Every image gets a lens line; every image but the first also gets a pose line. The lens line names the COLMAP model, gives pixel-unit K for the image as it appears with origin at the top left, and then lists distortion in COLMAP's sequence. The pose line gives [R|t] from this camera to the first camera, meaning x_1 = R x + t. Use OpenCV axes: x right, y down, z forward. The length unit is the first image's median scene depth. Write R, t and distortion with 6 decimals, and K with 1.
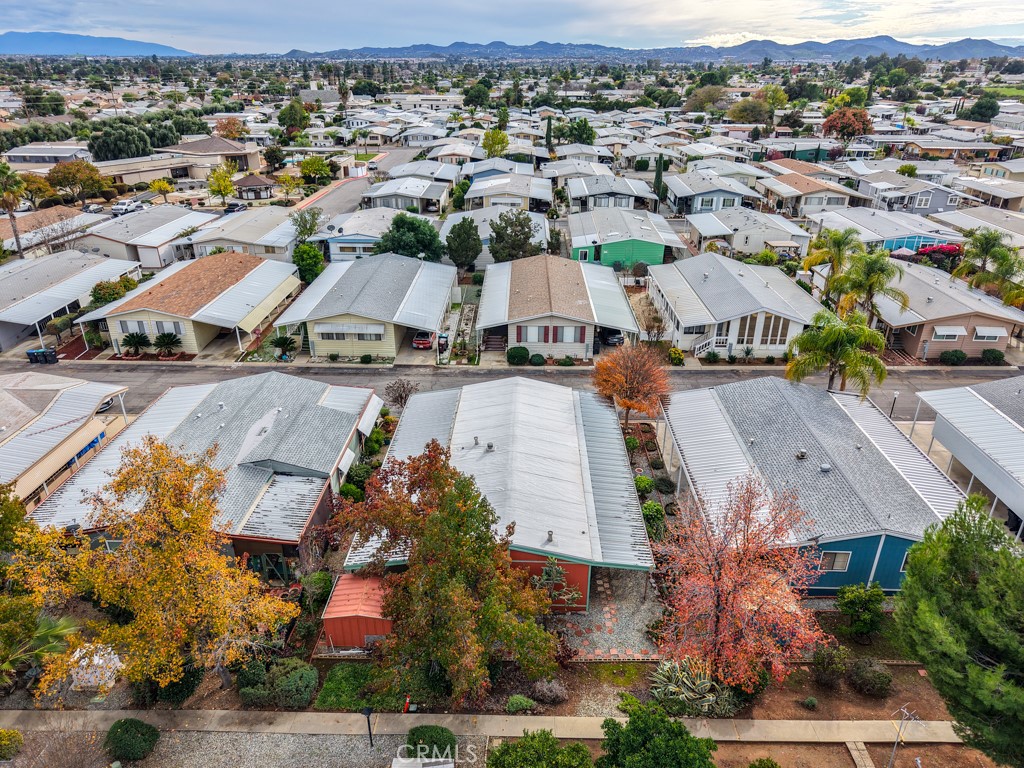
lens RADIAL K [[688.8, 0, 512.0], [0, 688.8, 389.7], [0, 0, 1]] dist [0.001194, -0.006937]
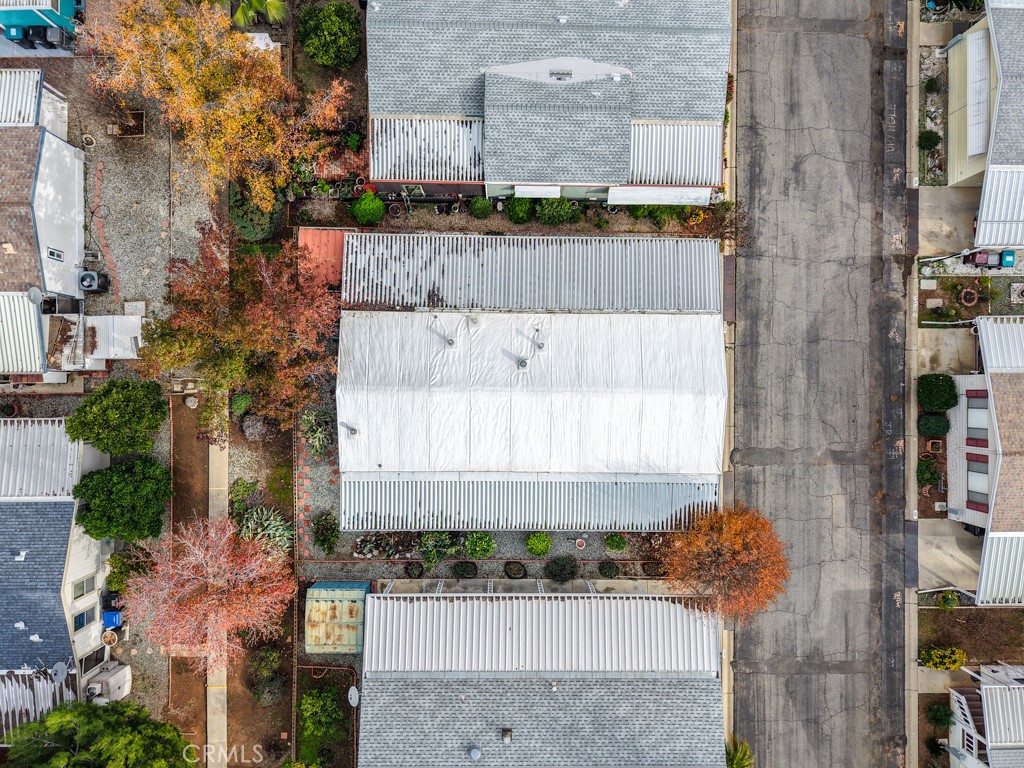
lens RADIAL K [[688.8, 0, 512.0], [0, 688.8, 389.7], [0, 0, 1]] dist [0.001194, -0.006937]
pose [[0.019065, 0.999745, 0.012086, -0.009059], [-0.448024, -0.002264, 0.894019, -0.468713], [0.893818, -0.022459, 0.447866, 0.459253]]
